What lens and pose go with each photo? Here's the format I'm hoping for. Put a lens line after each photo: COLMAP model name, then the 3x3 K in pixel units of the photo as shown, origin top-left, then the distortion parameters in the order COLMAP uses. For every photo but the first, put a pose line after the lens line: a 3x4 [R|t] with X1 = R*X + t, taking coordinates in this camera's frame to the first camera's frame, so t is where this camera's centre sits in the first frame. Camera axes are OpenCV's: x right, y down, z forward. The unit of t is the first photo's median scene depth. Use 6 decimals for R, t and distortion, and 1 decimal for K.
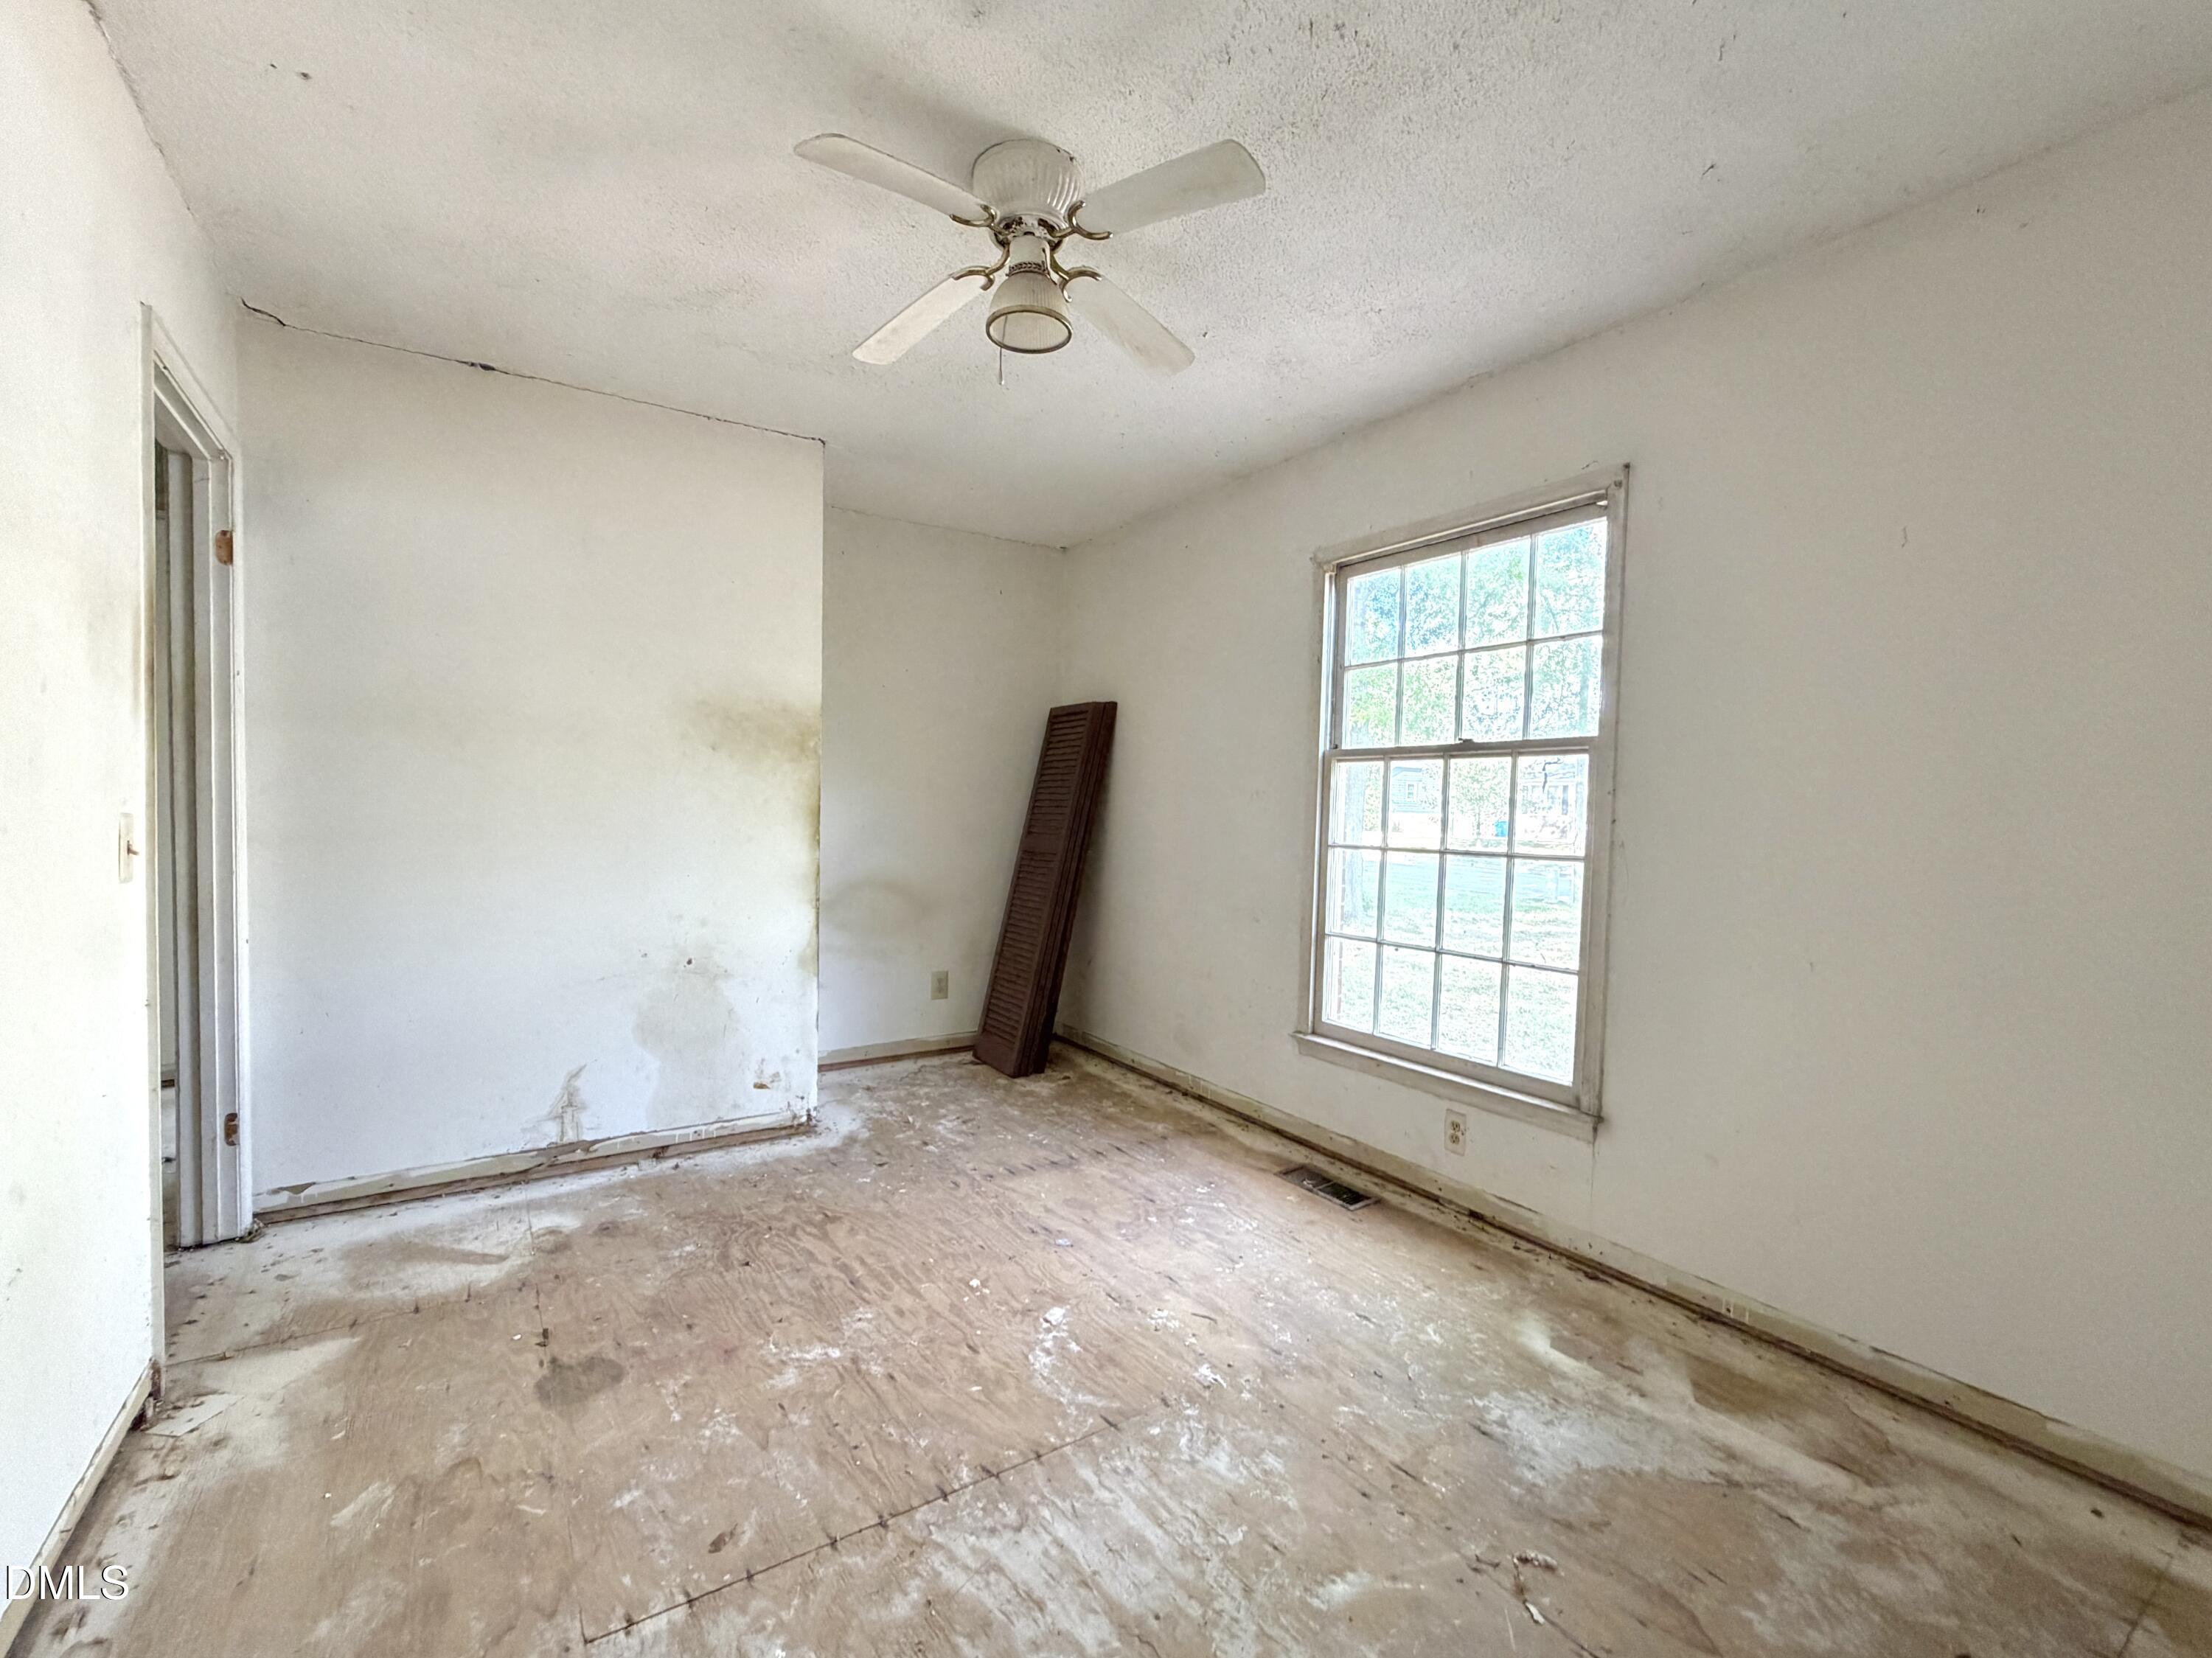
lens RADIAL K [[999.8, 0, 1106.7], [0, 999.8, 850.6], [0, 0, 1]] dist [-0.000171, 0.000075]
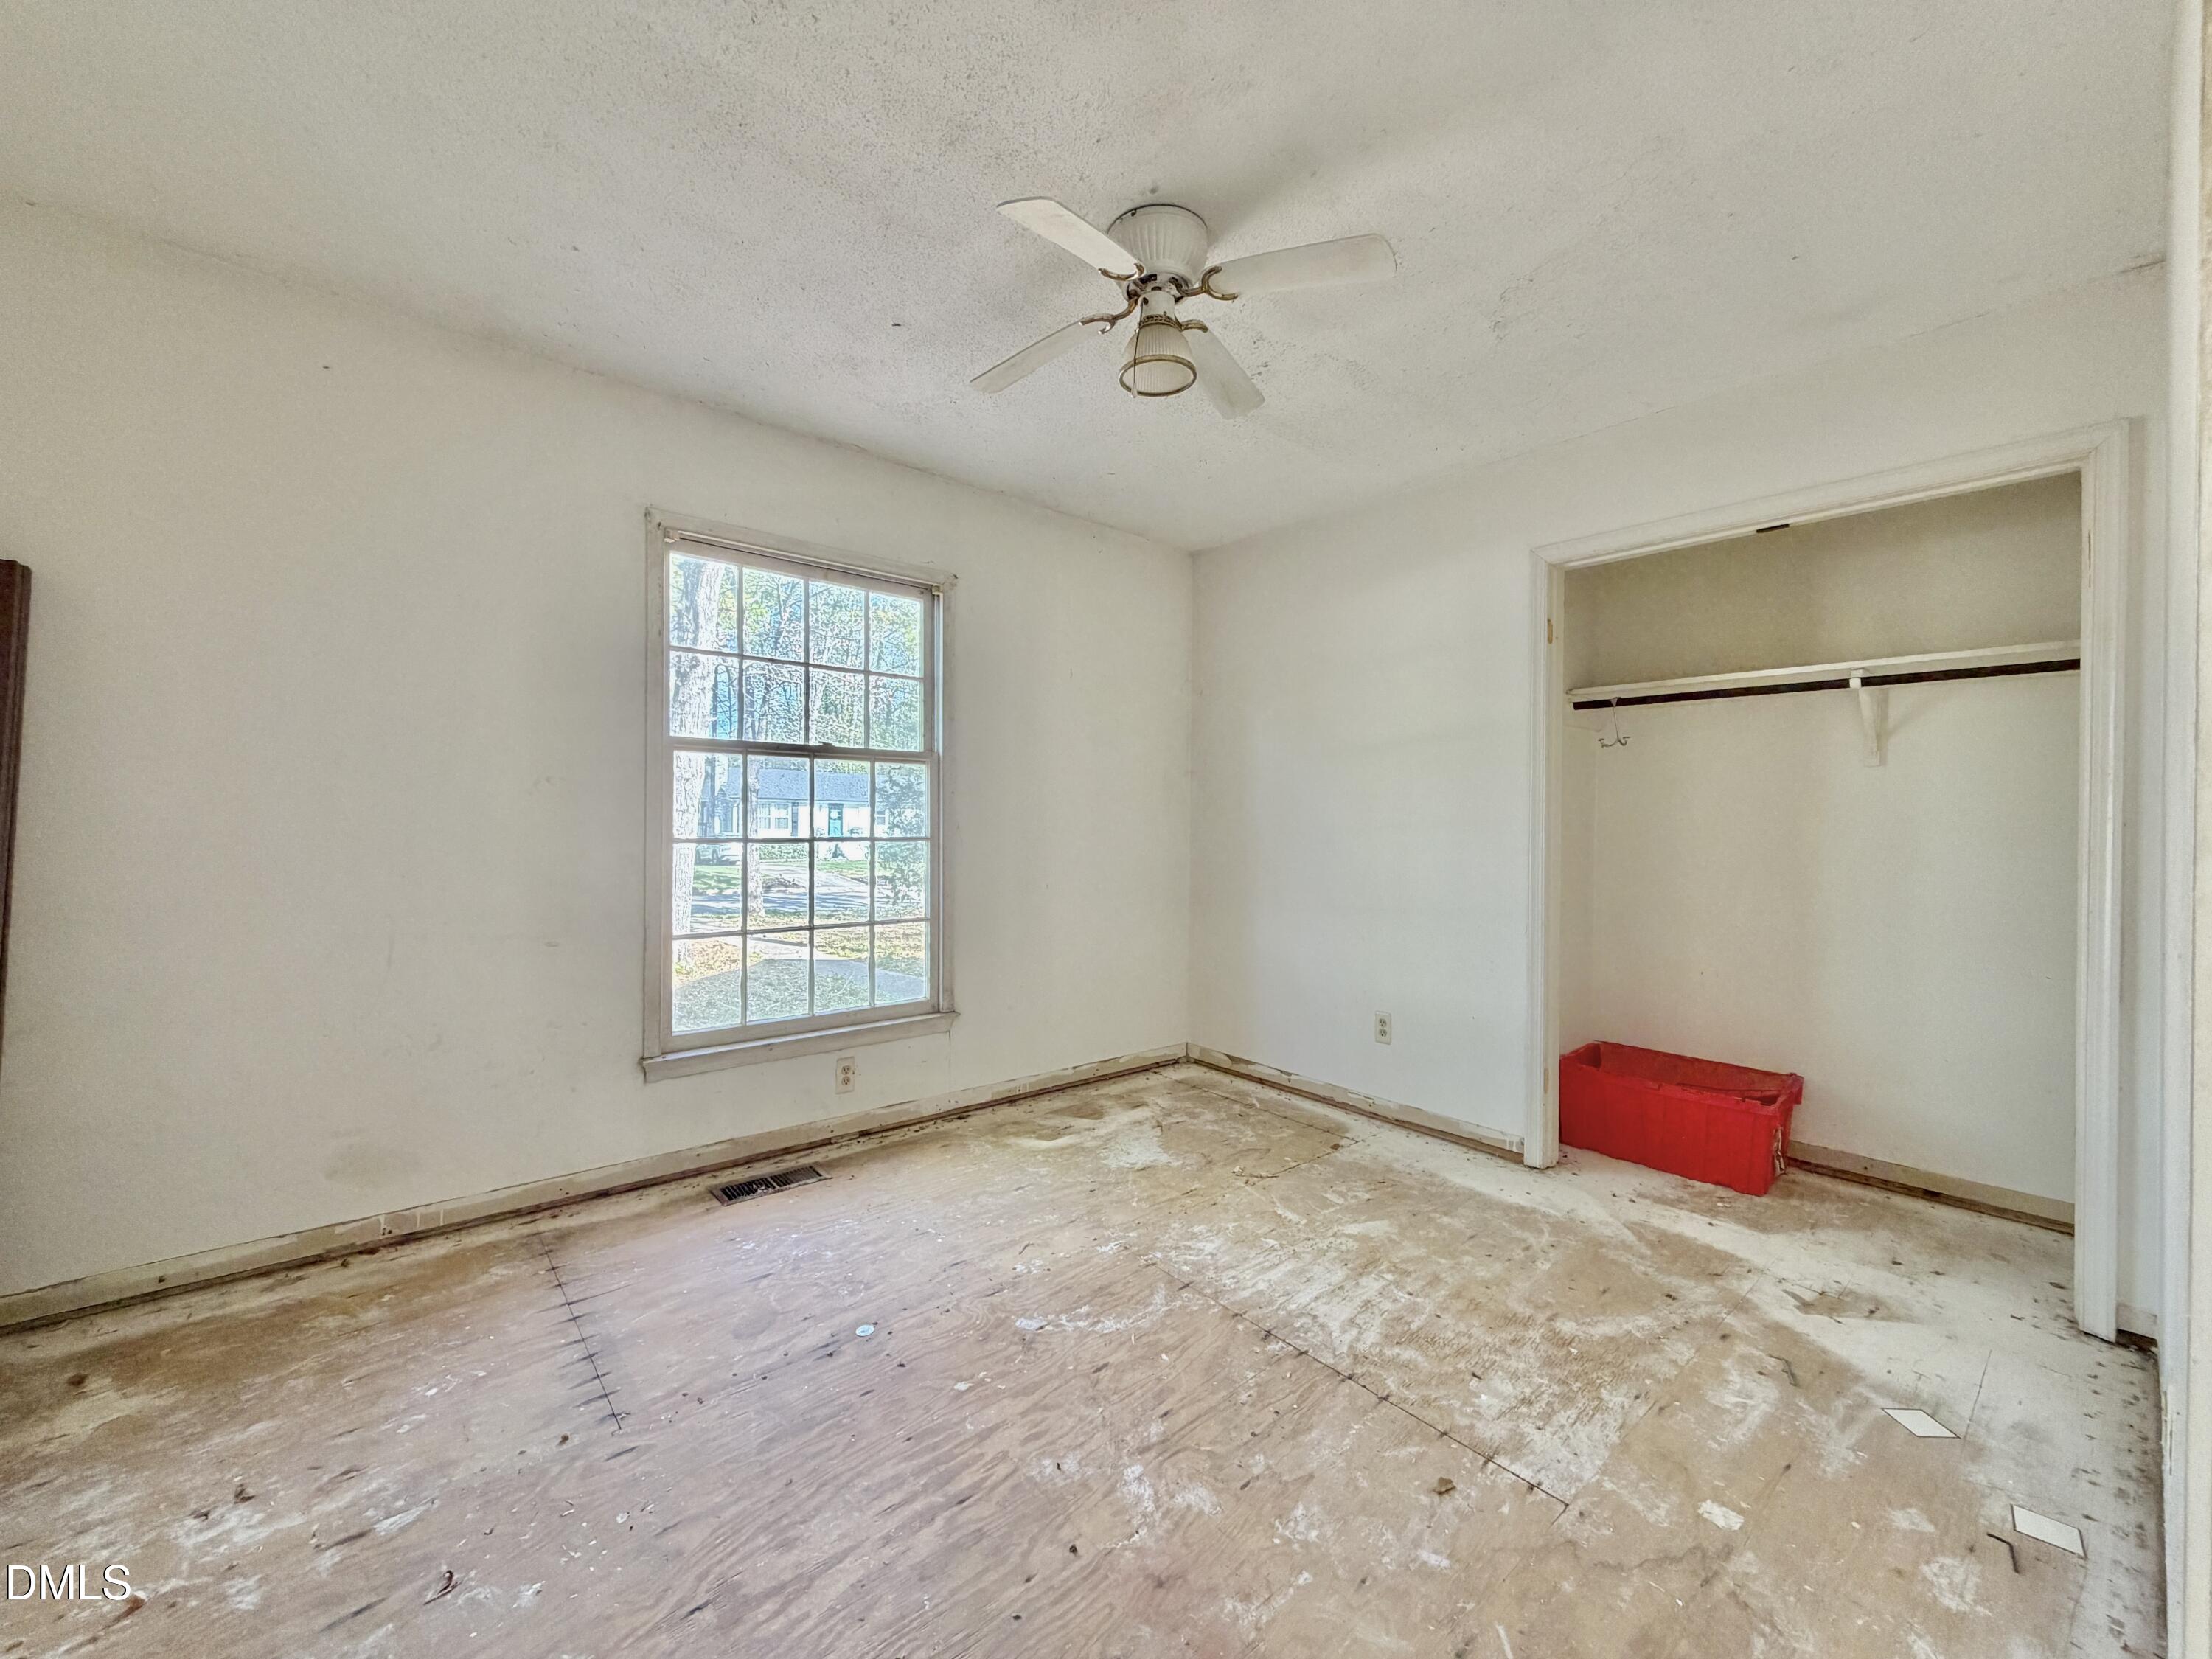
lens RADIAL K [[903.5, 0, 1106.0], [0, 903.5, 829.5], [0, 0, 1]] dist [0.002520, 0.000300]
pose [[-0.153129, -0.031731, 0.987697, -0.834749], [0.028694, 0.998920, 0.036540, -0.044225], [-0.987789, 0.033936, -0.152054, 0.946431]]
